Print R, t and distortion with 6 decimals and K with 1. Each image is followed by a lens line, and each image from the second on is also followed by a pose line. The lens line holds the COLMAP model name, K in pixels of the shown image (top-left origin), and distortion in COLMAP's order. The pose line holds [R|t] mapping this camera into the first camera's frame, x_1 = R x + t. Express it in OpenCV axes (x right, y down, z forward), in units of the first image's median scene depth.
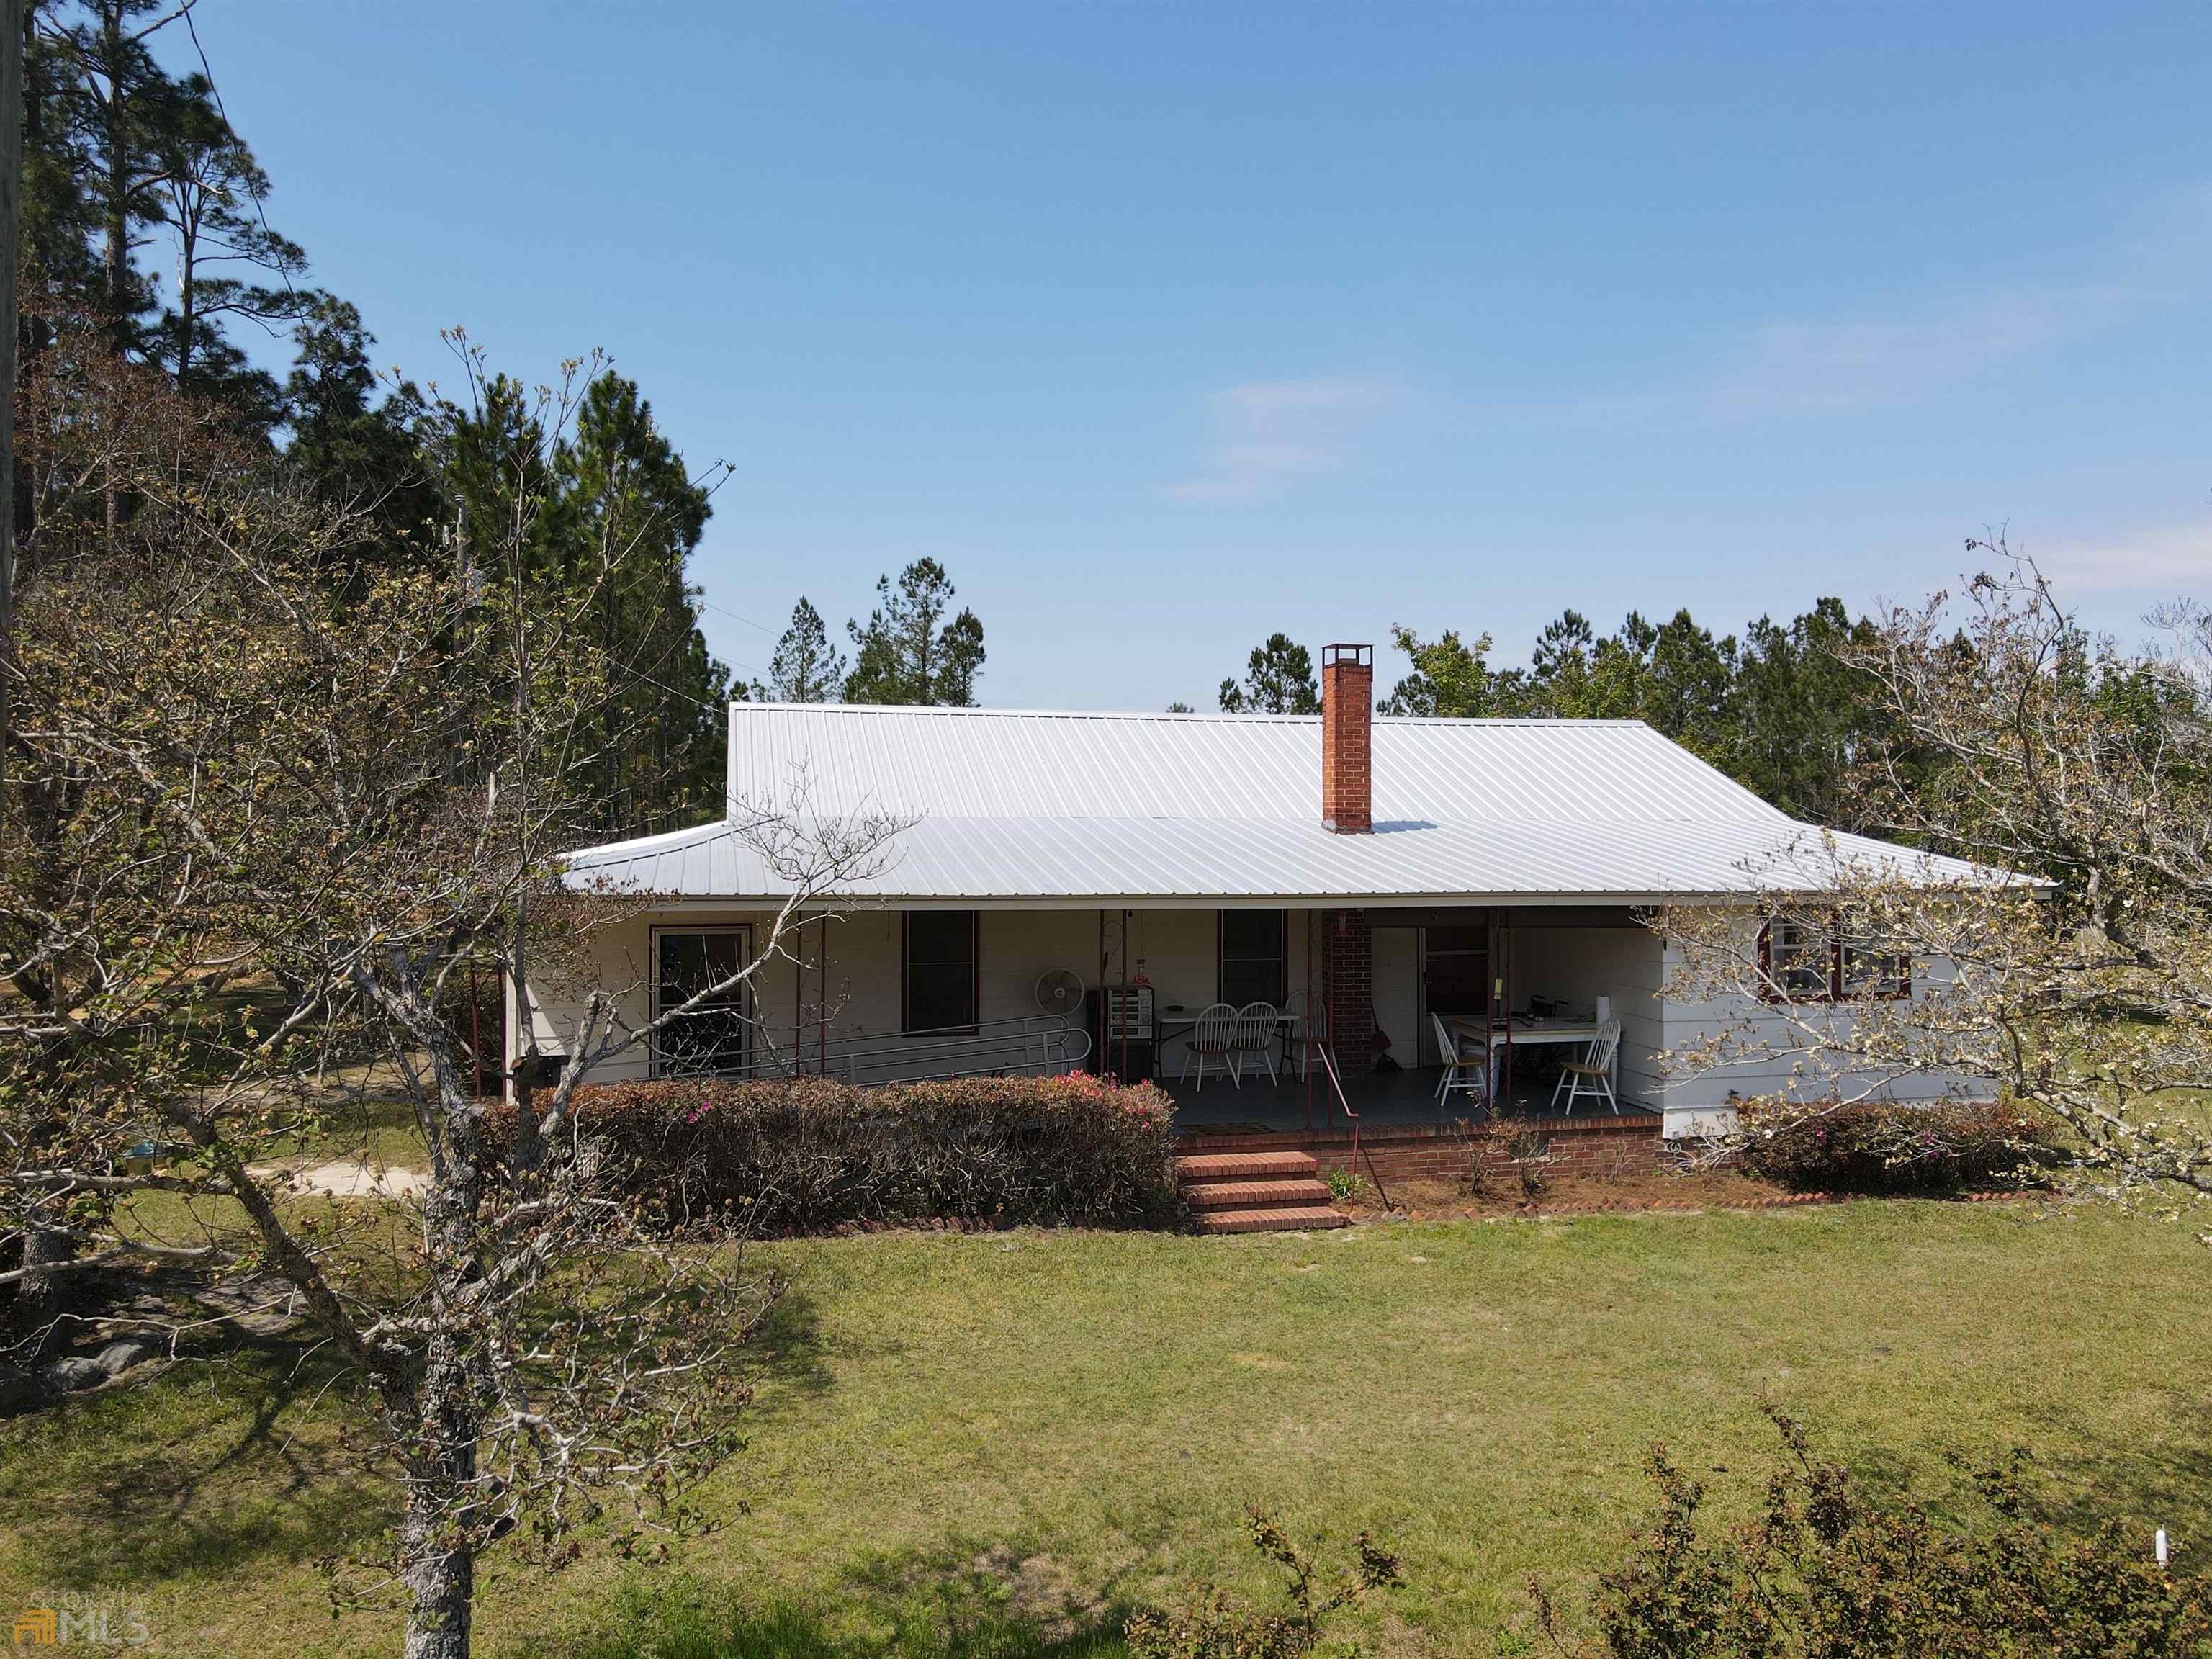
lens RADIAL K [[1629.8, 0, 1116.9], [0, 1629.8, 787.5], [0, 0, 1]] dist [-0.001921, 0.005782]
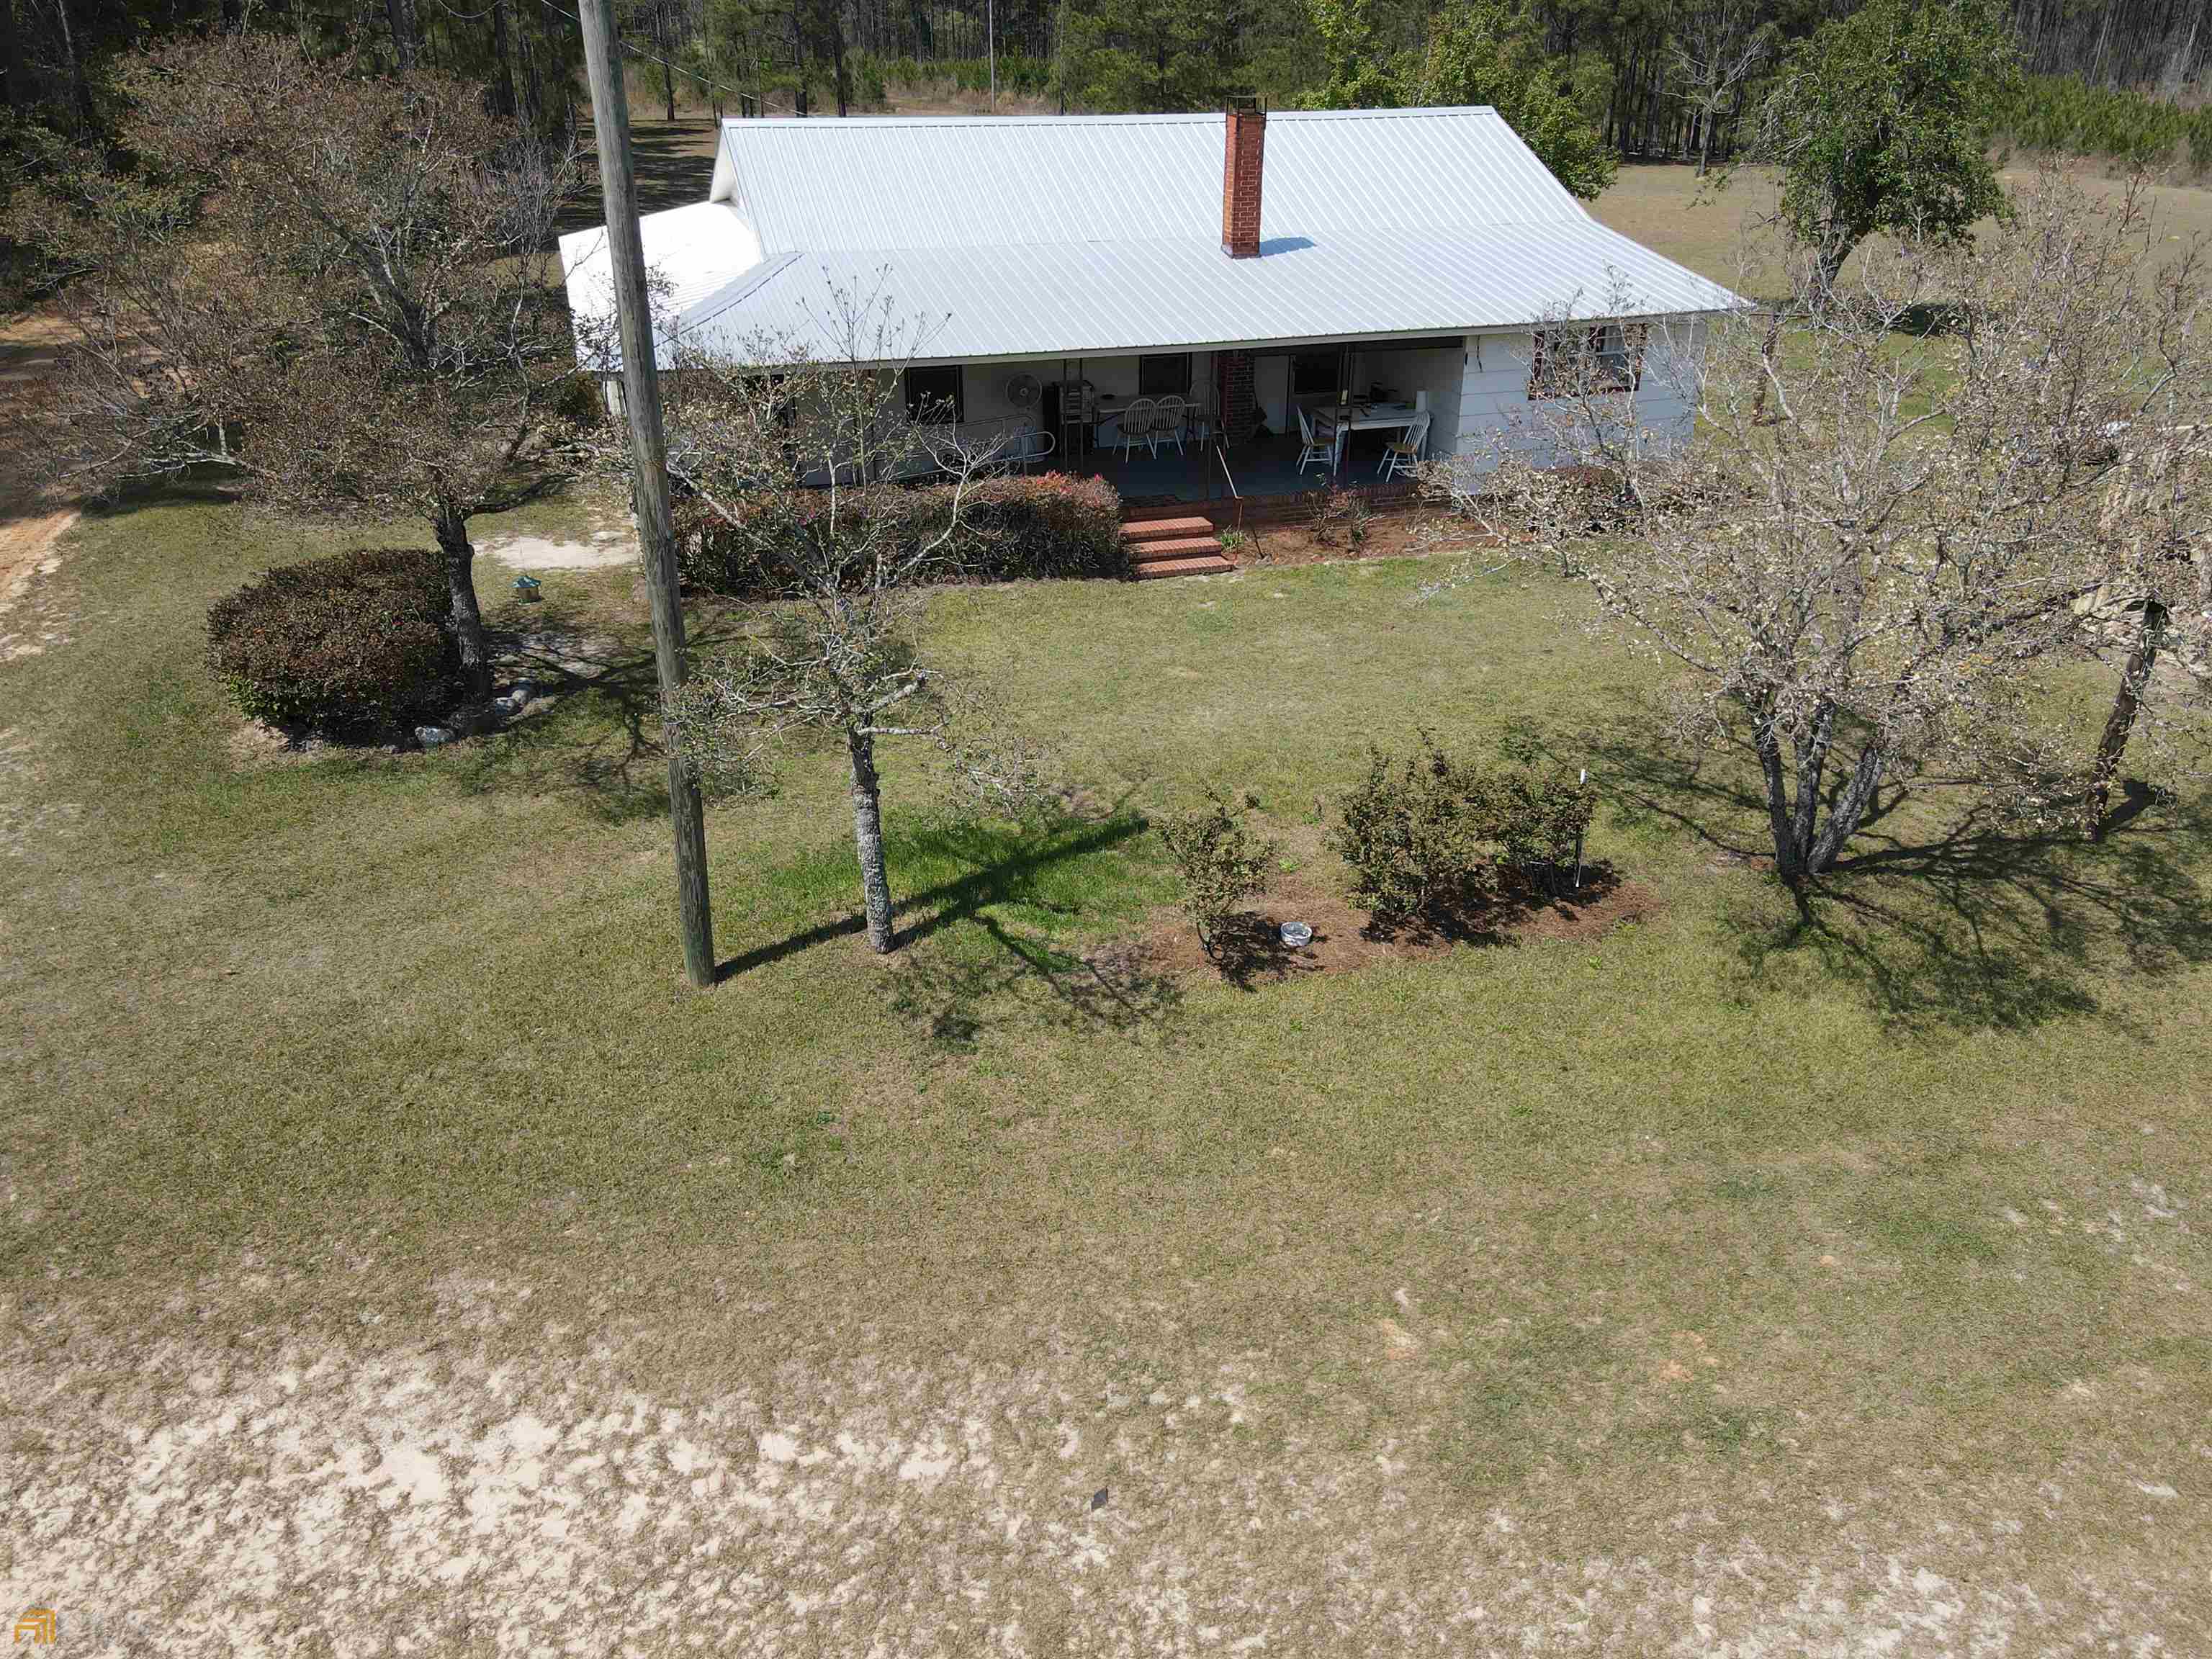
lens RADIAL K [[1609.9, 0, 1111.1], [0, 1609.9, 813.7], [0, 0, 1]] dist [-0.005643, 0.034682]
pose [[0.997321, -0.035661, 0.063868, -0.073206], [0.001574, 0.883377, 0.468661, -0.227060], [-0.073132, -0.467305, 0.881066, -0.404040]]
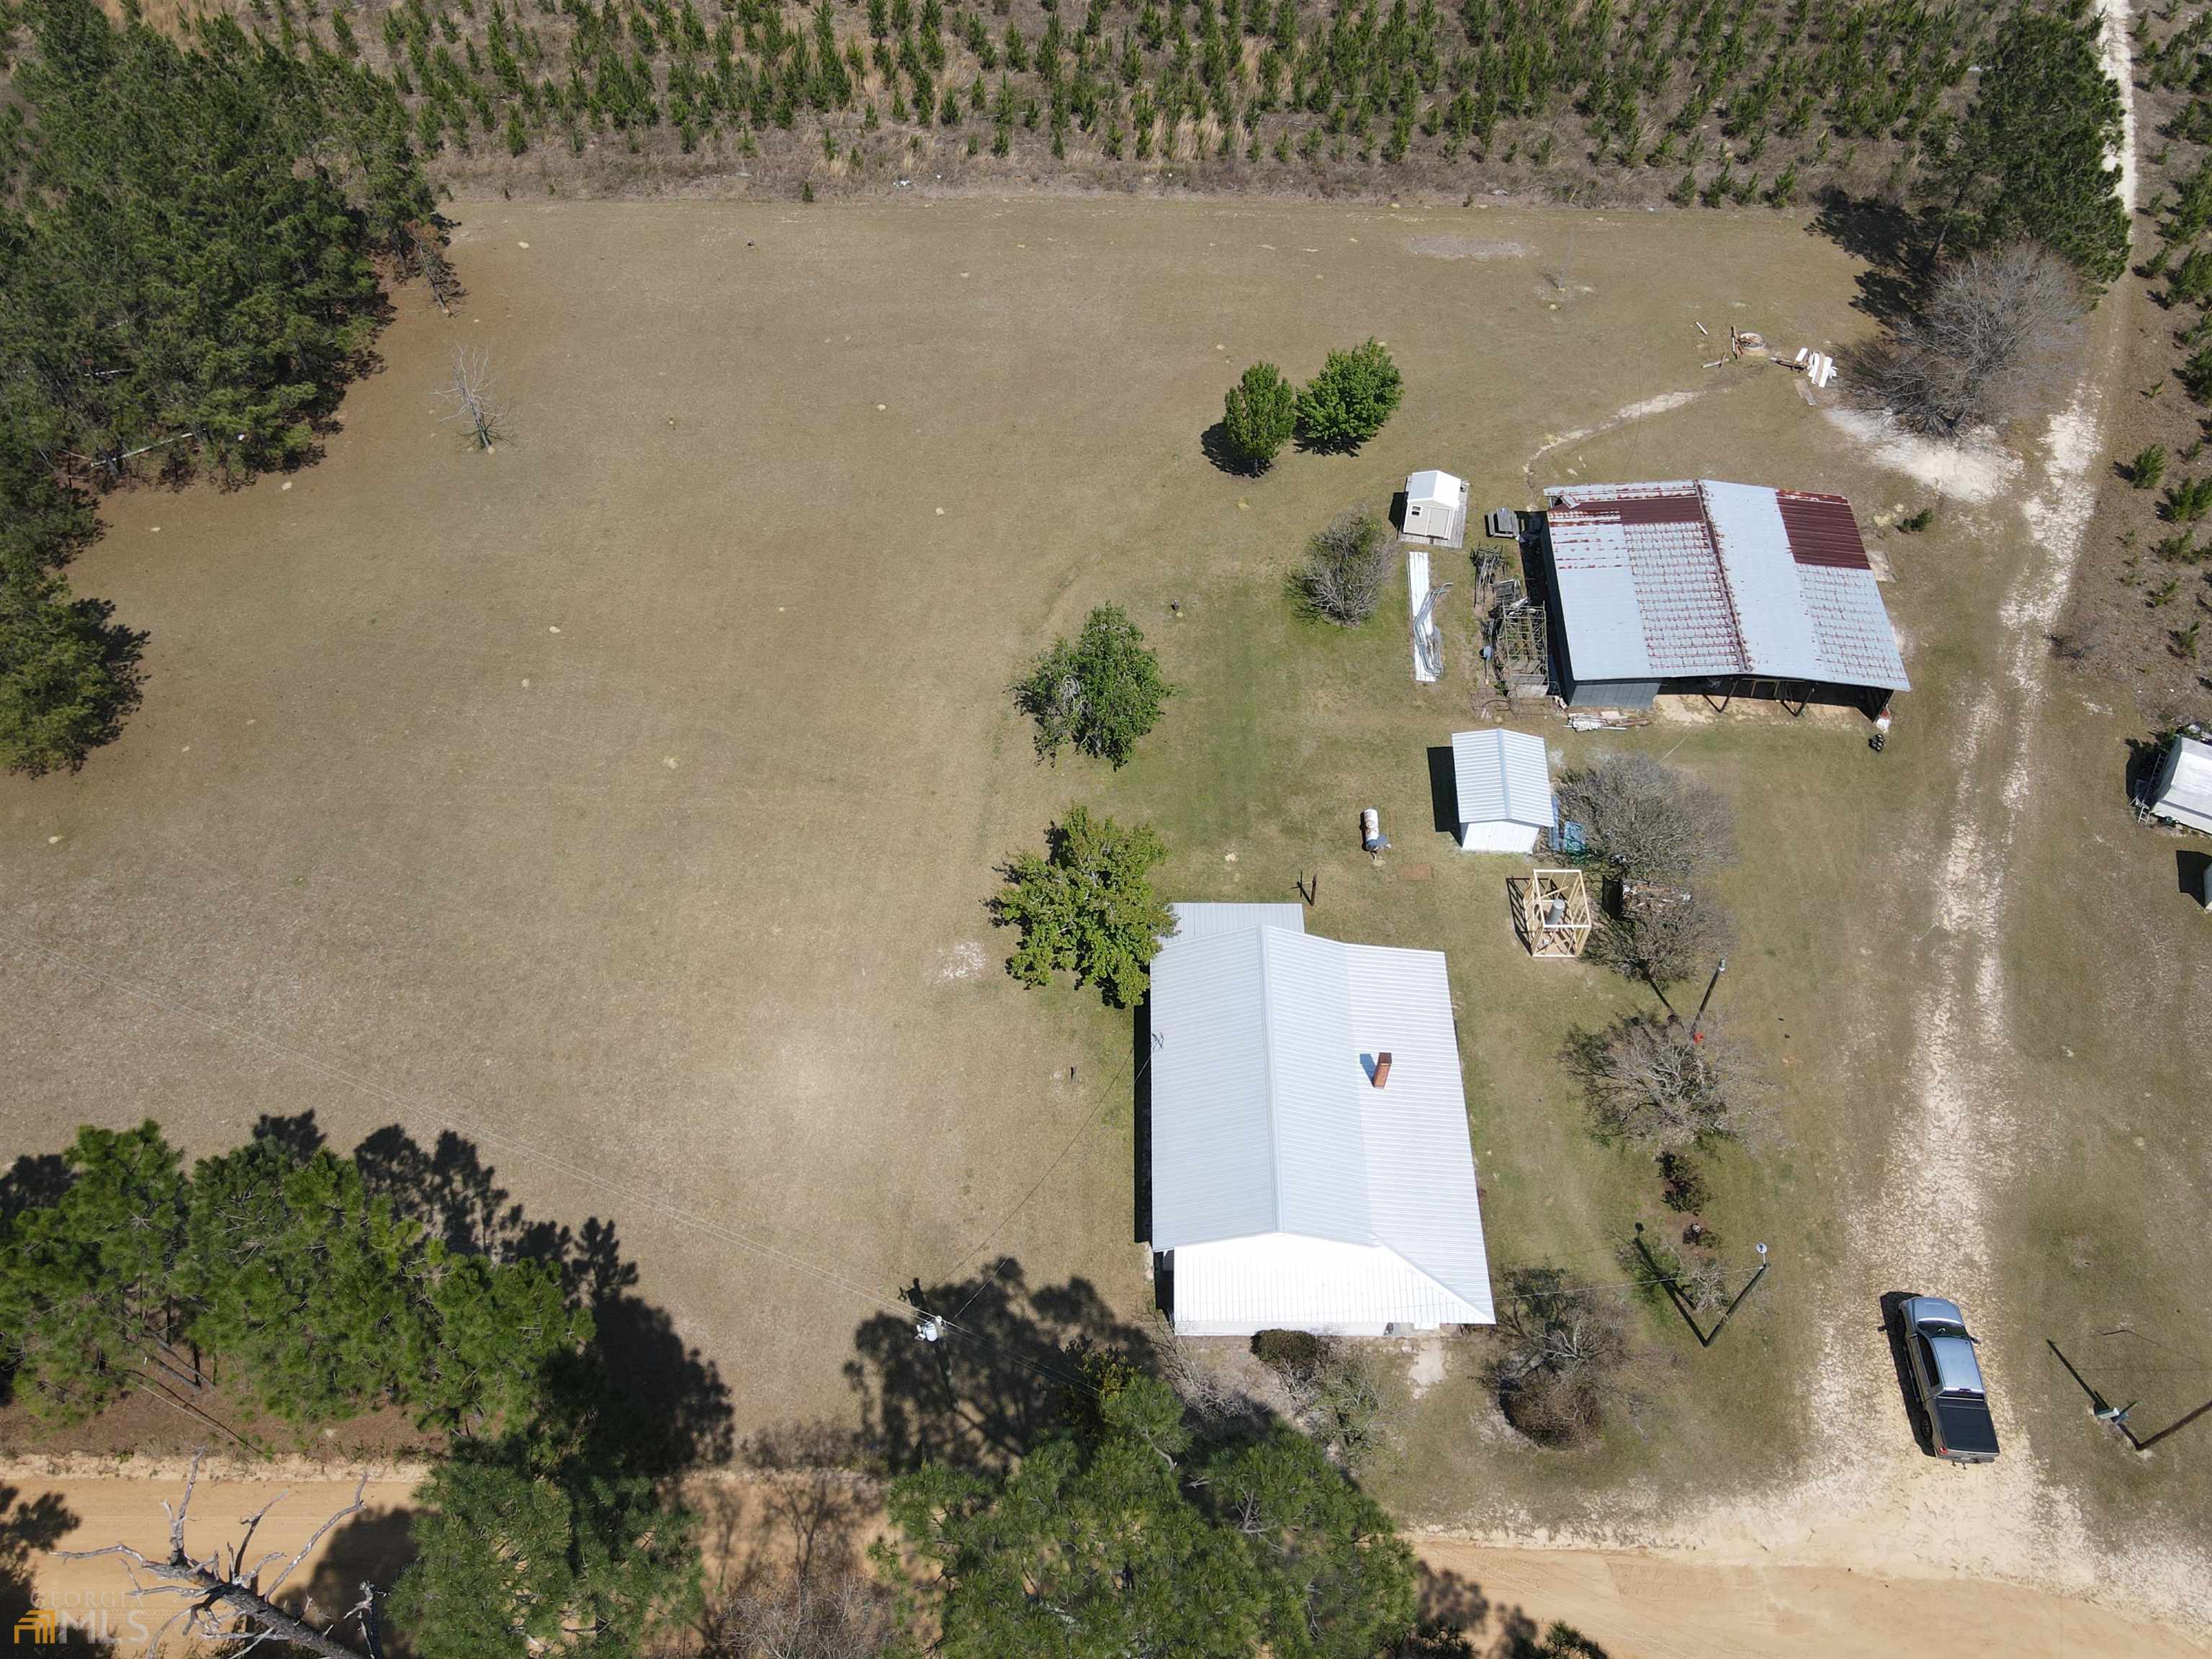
lens RADIAL K [[1604.9, 0, 1111.9], [0, 1604.9, 815.9], [0, 0, 1]] dist [0.014356, -0.001564]
pose [[0.246441, -0.776453, 0.579989, -1.978938], [-0.014461, 0.595434, 0.803274, -3.915973], [-0.969050, -0.206347, 0.135511, 1.541736]]
